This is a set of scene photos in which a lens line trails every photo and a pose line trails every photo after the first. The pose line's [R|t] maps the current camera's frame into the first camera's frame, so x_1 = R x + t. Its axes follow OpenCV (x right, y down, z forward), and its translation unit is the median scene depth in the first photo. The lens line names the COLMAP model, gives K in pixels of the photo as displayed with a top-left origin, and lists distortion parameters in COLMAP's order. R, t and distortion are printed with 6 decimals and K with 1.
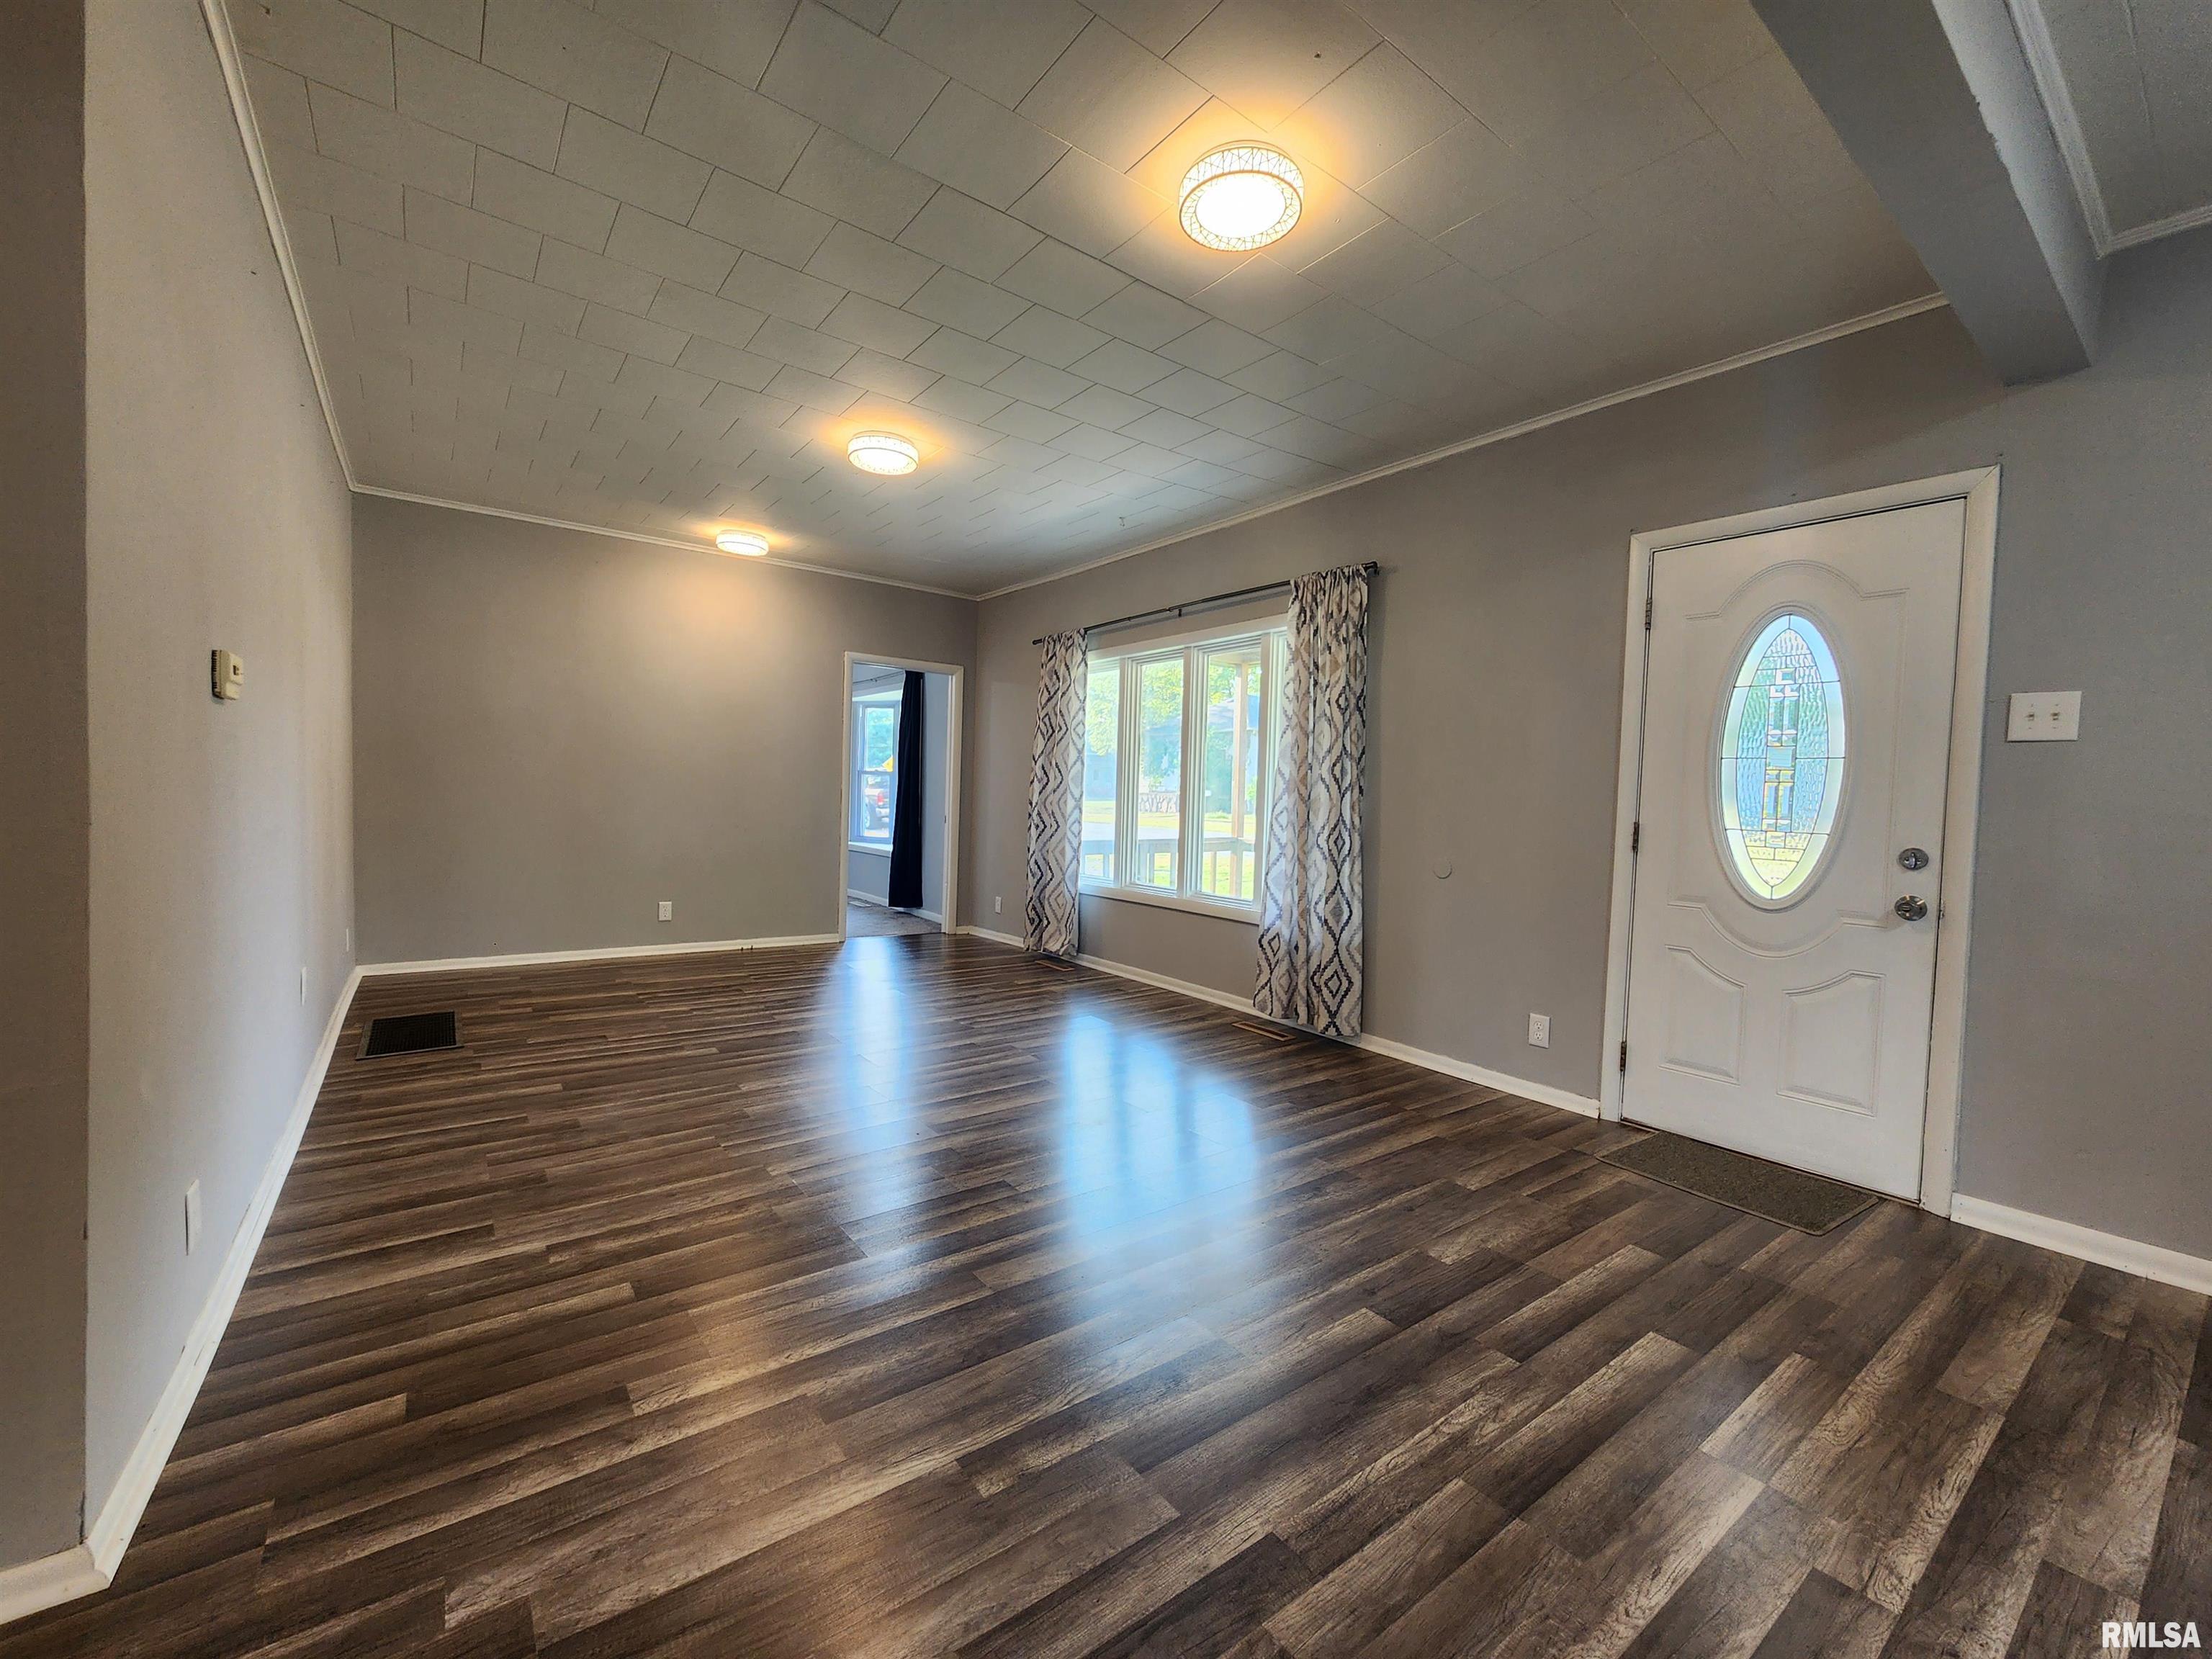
lens RADIAL K [[902.0, 0, 1103.9], [0, 902.0, 824.8], [0, 0, 1]] dist [0.002555, -0.003365]
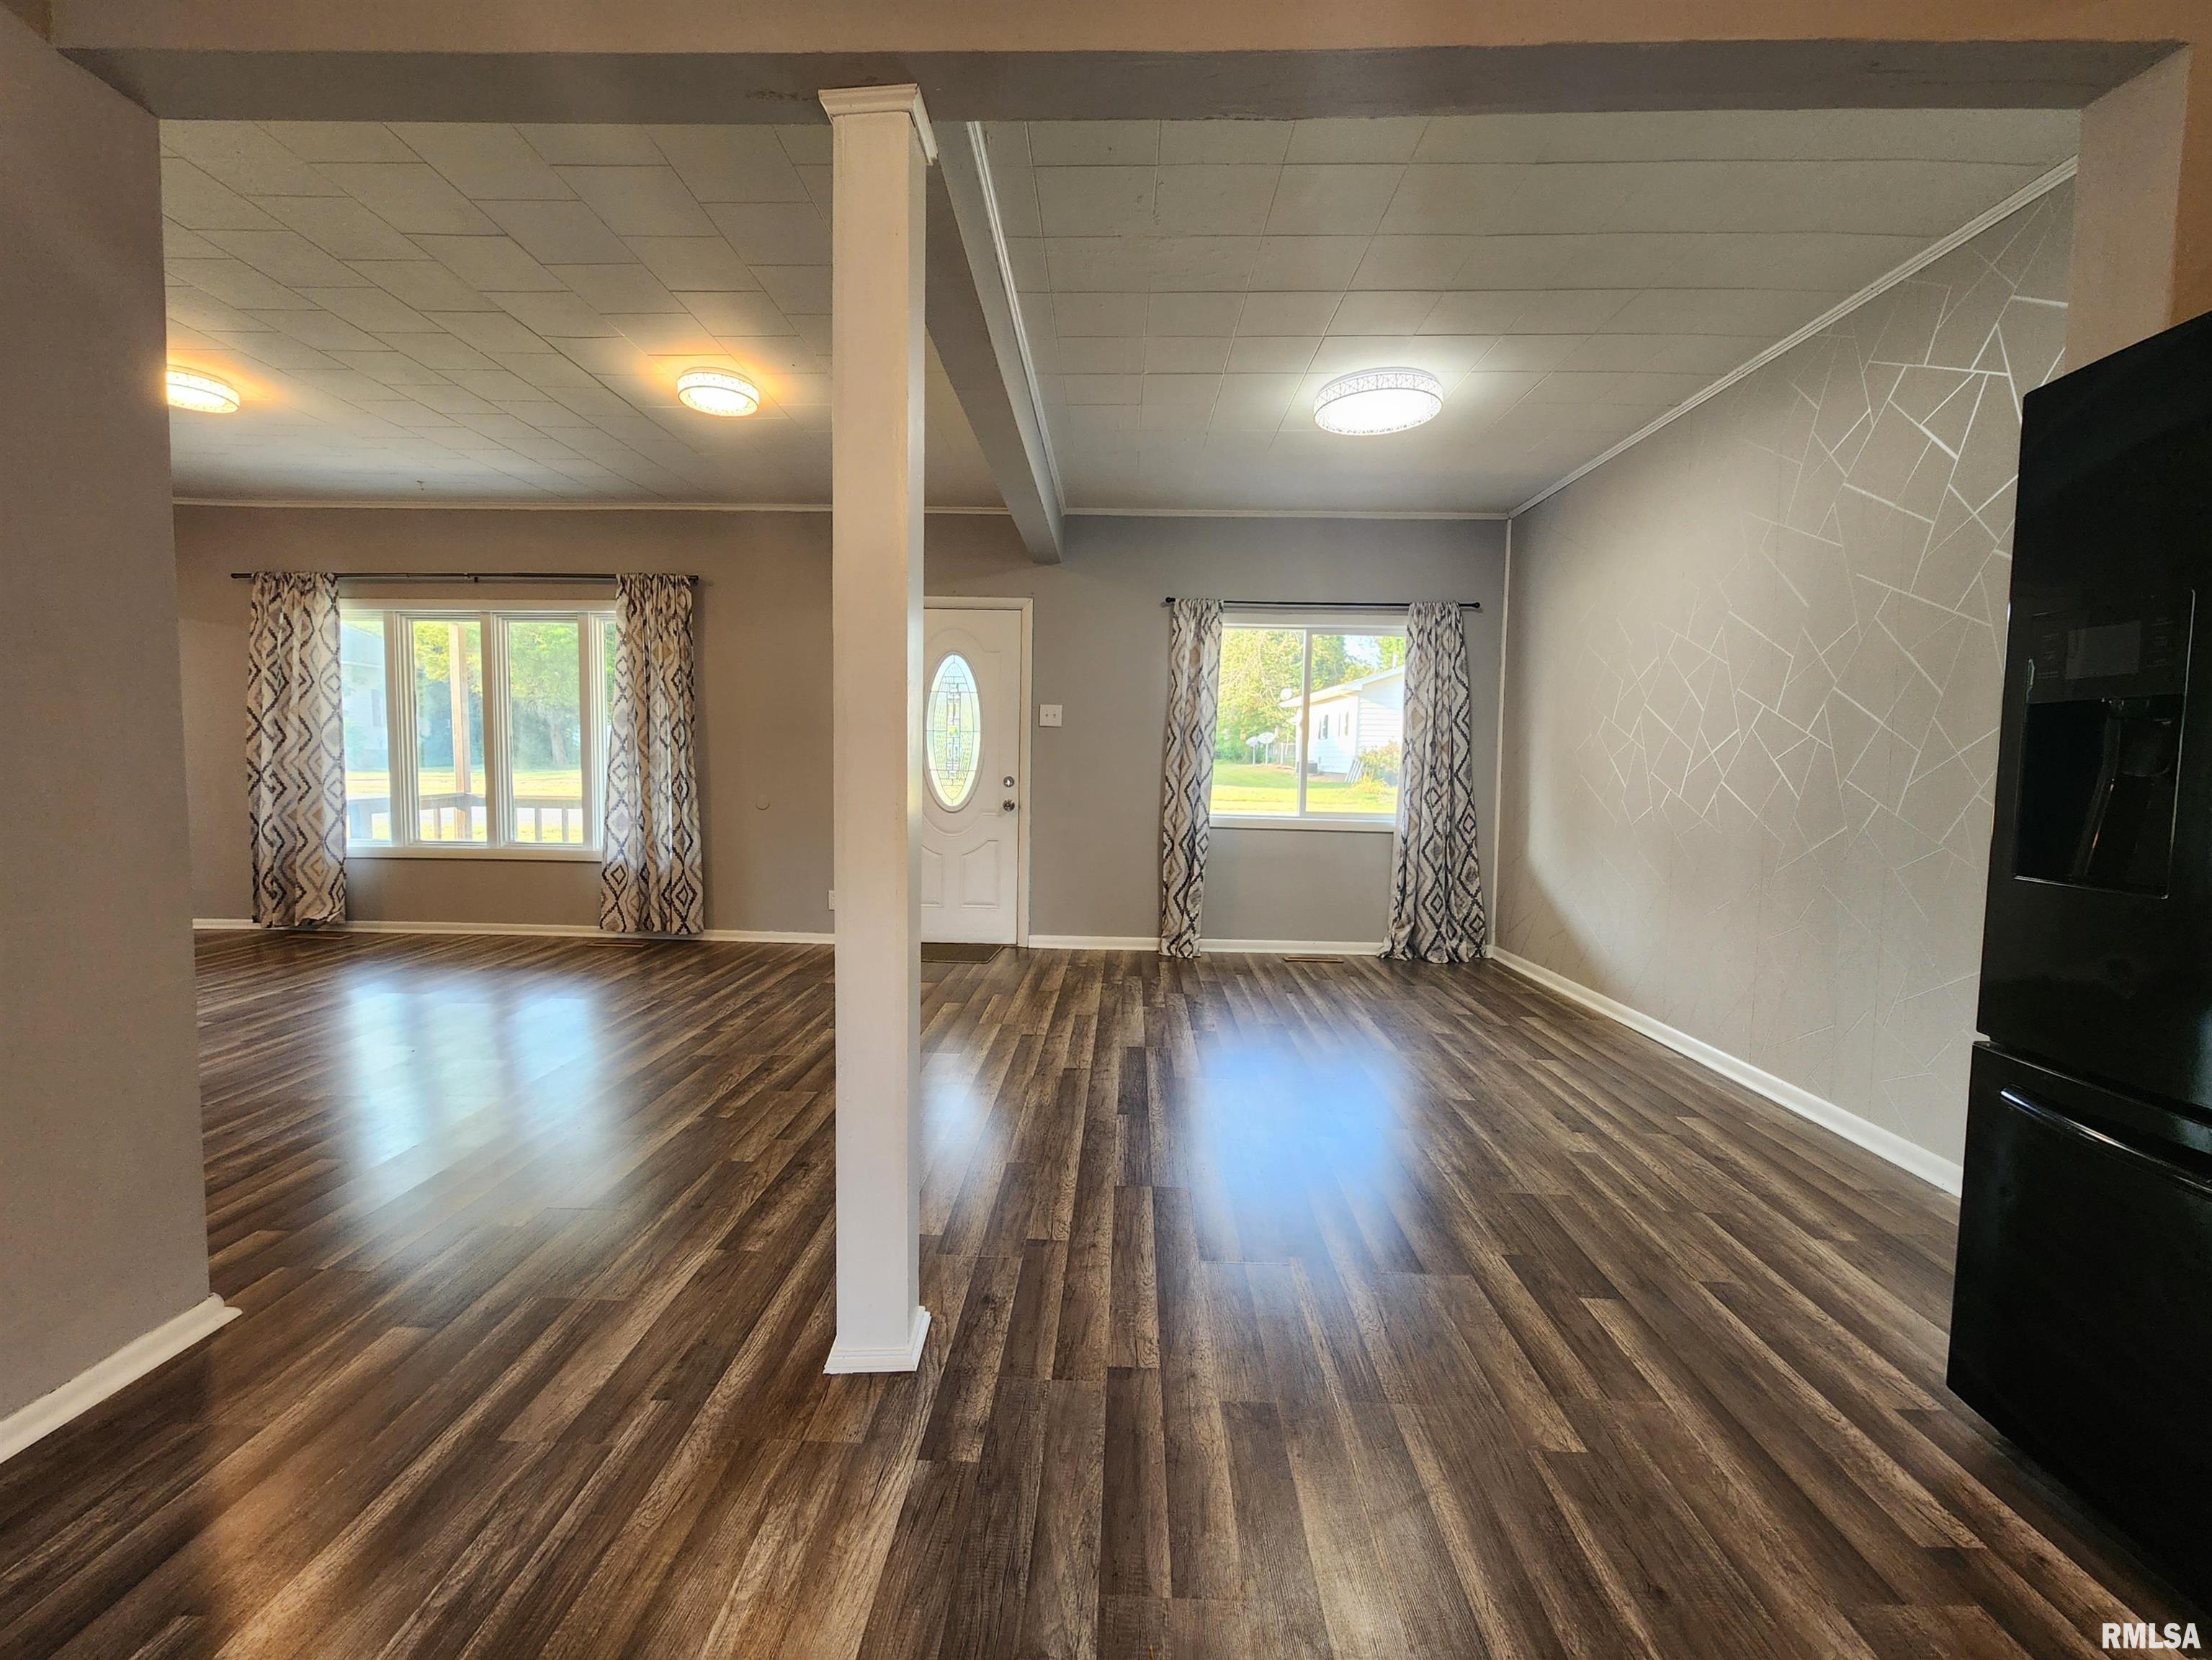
lens RADIAL K [[902.2, 0, 1101.9], [0, 902.2, 843.4], [0, 0, 1]] dist [0.002555, -0.003365]
pose [[0.620020, -0.090596, 0.779338, -0.497677], [0.027983, 0.995232, 0.093431, -0.008405], [-0.784087, -0.036121, 0.619599, -0.381216]]
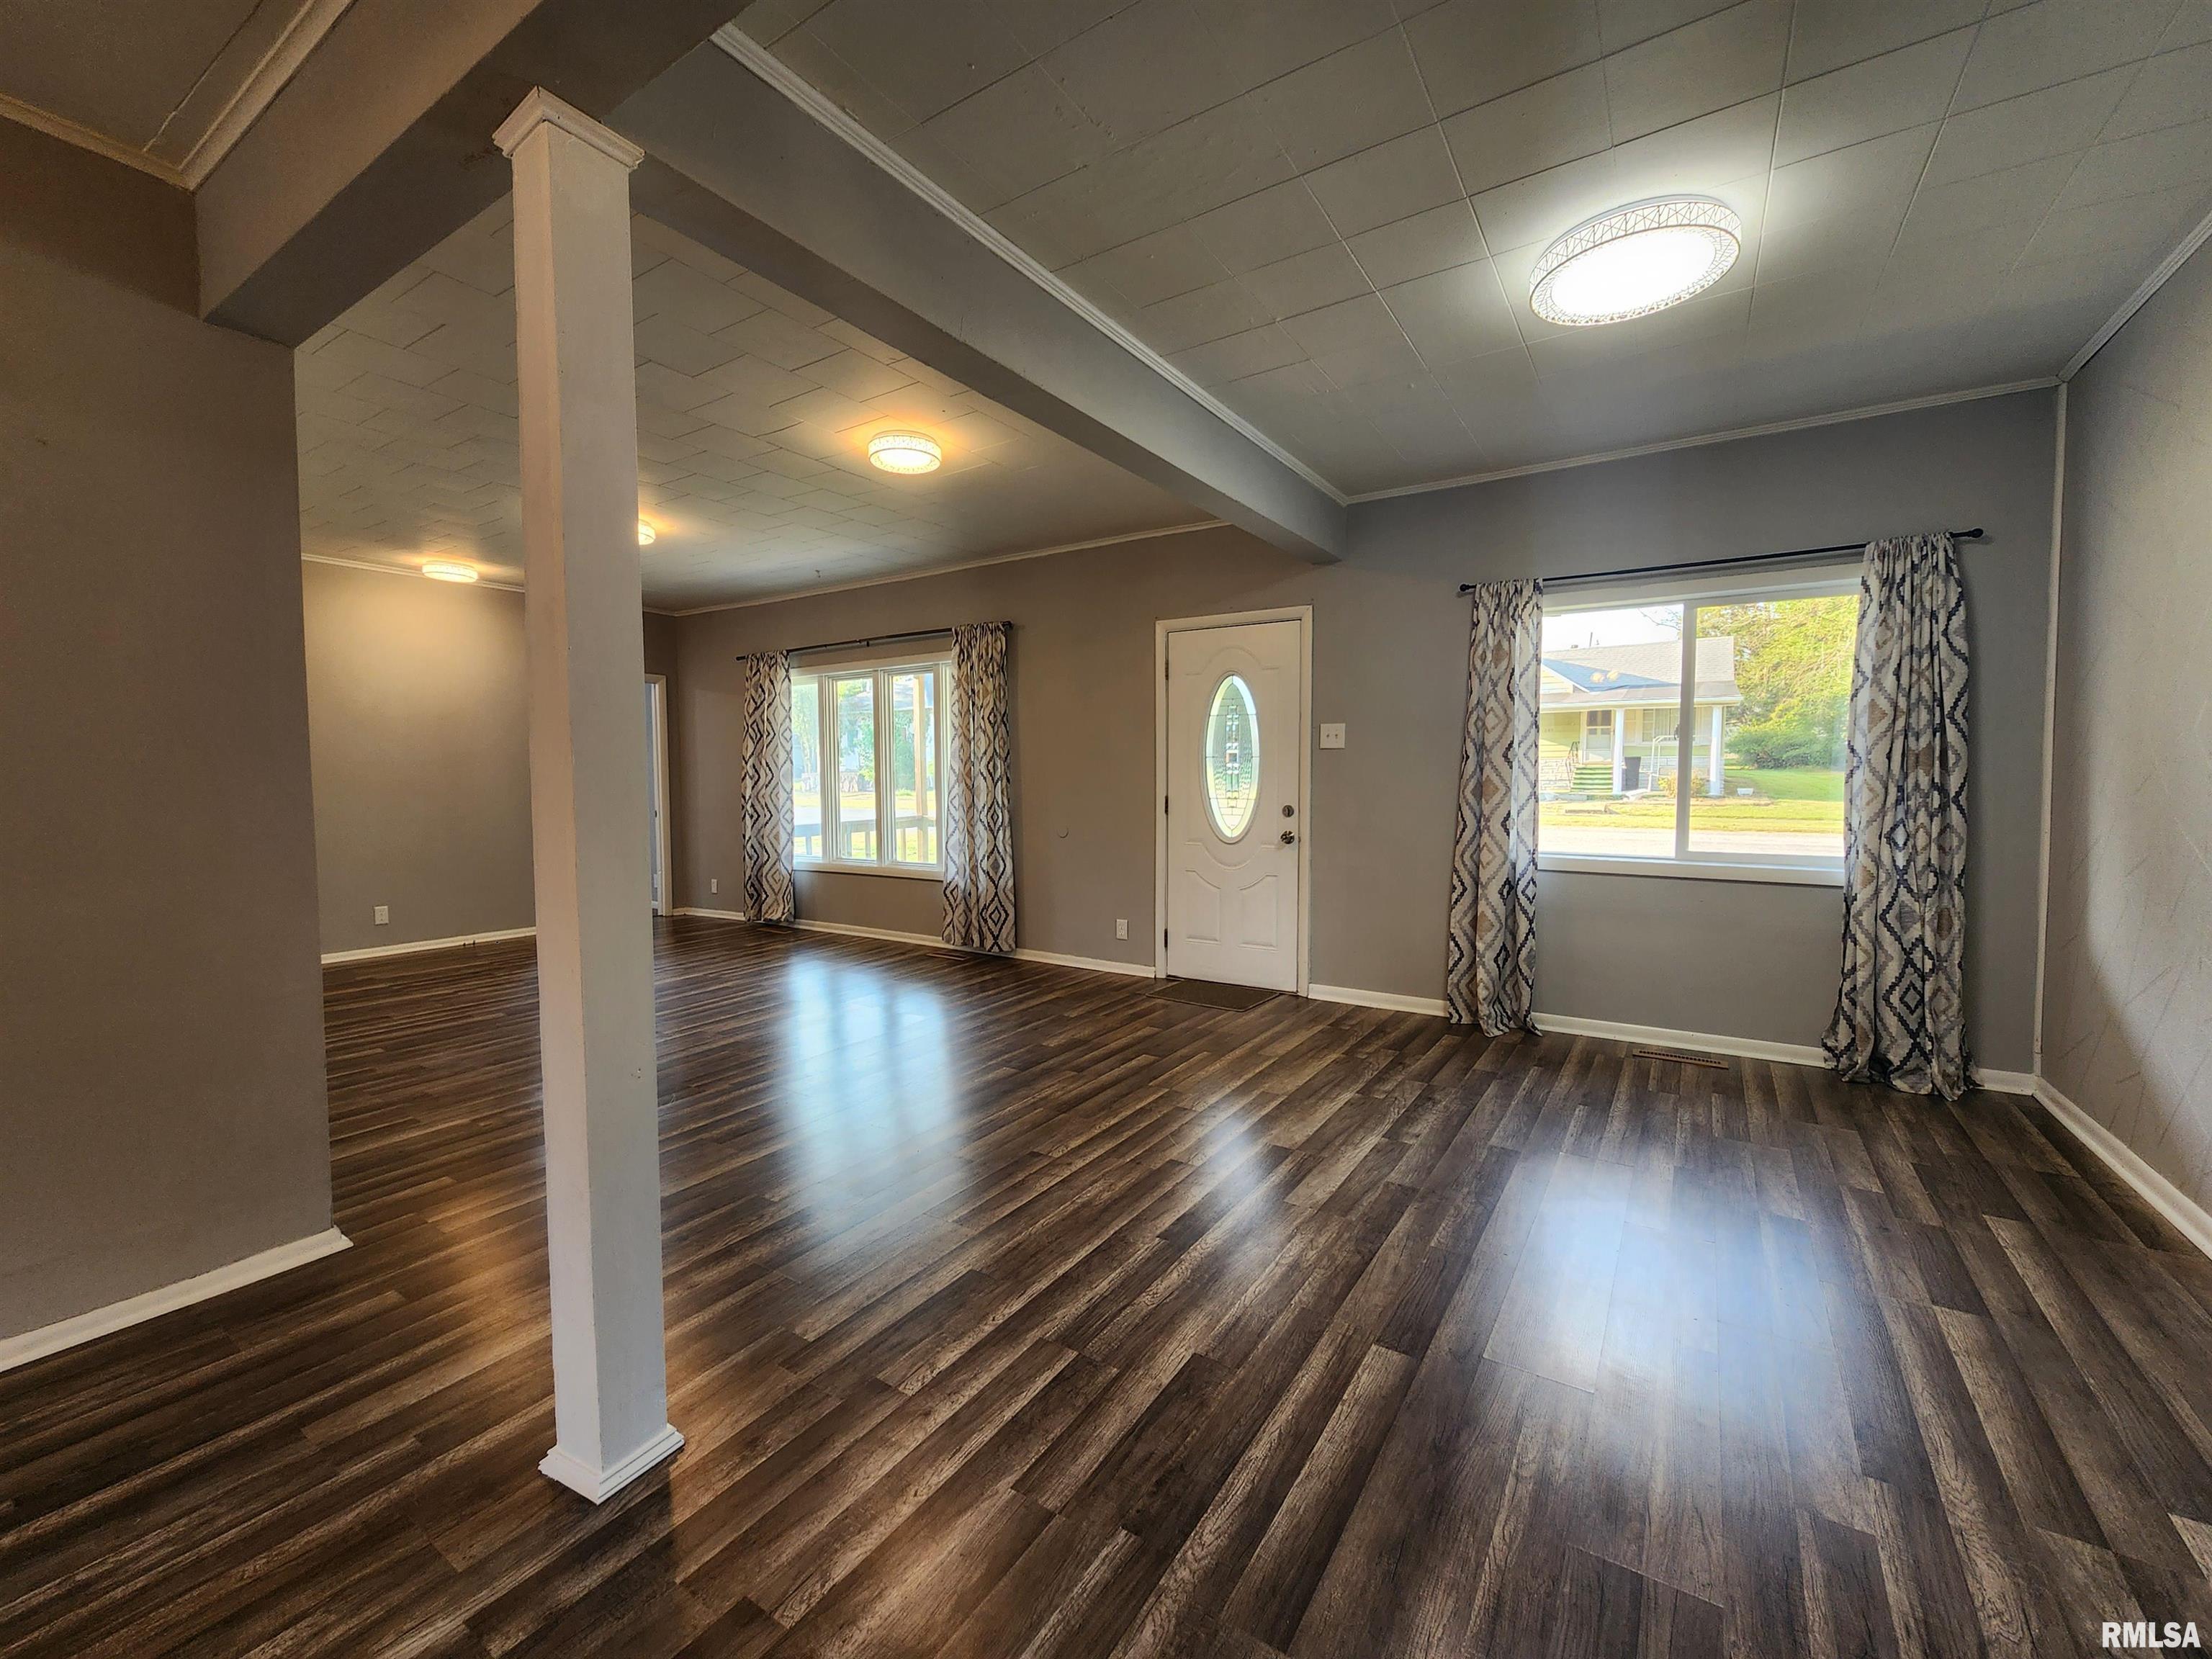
lens RADIAL K [[902.0, 0, 1112.0], [0, 902.0, 823.4], [0, 0, 1]] dist [0.002555, -0.003365]
pose [[0.936810, -0.056670, 0.345217, -0.075446], [0.047039, 0.998236, 0.036220, -0.017513], [-0.346660, -0.017693, 0.937824, -0.512847]]
